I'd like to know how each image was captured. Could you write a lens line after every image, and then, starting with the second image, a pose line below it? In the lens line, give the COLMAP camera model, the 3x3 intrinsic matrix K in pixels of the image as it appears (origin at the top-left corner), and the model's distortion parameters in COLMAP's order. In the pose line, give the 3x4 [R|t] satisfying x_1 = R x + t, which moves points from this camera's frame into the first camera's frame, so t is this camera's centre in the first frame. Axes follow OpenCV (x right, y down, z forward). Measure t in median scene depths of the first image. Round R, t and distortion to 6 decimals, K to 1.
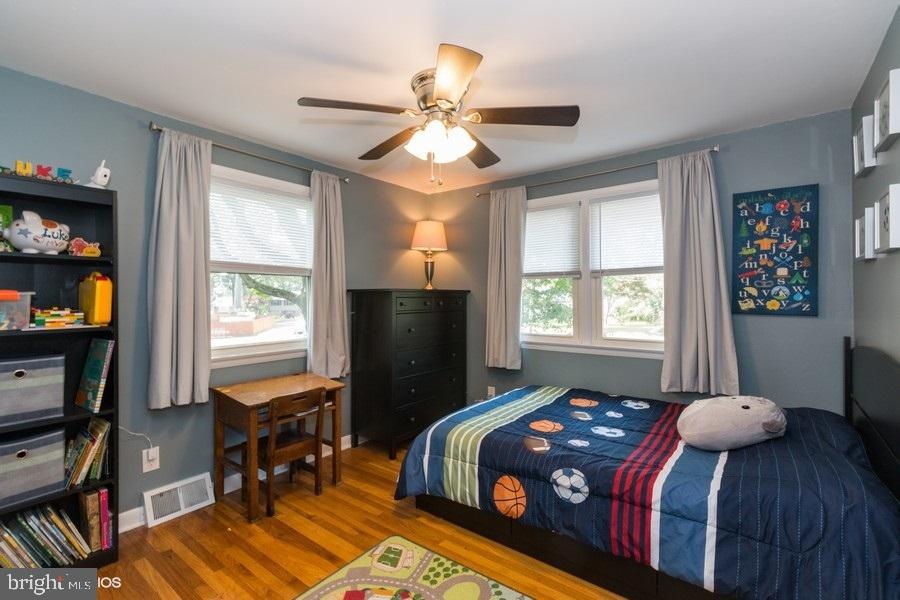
lens RADIAL K [[419.2, 0, 440.8], [0, 419.2, 291.6], [0, 0, 1]] dist [-0.001609, -0.000082]
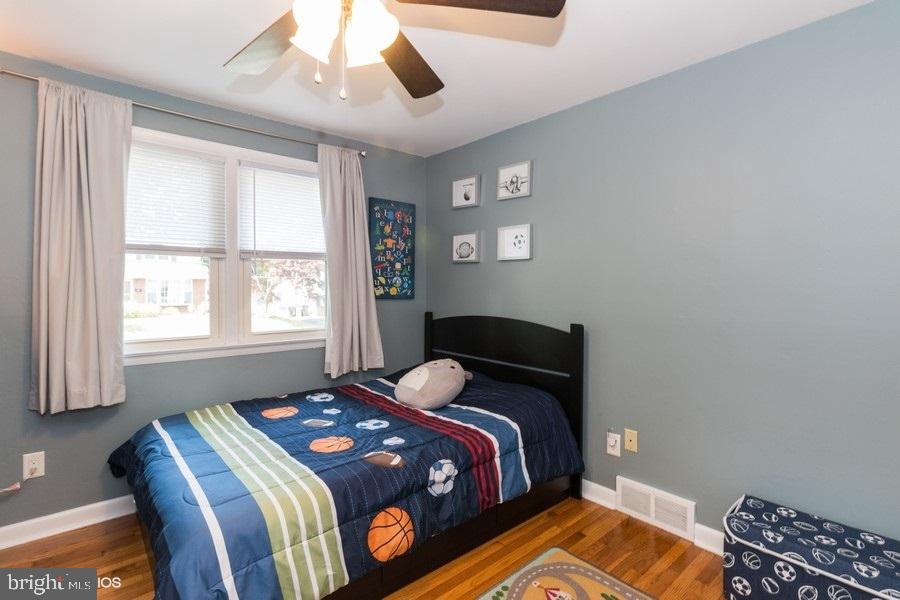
lens RADIAL K [[431.7, 0, 453.6], [0, 431.7, 296.0], [0, 0, 1]] dist [0.001893, 0.000578]
pose [[0.169886, -0.021557, 0.985228, -0.485496], [-0.020547, 0.999466, 0.025412, 0.009357], [-0.985249, -0.024560, 0.169353, 0.591256]]
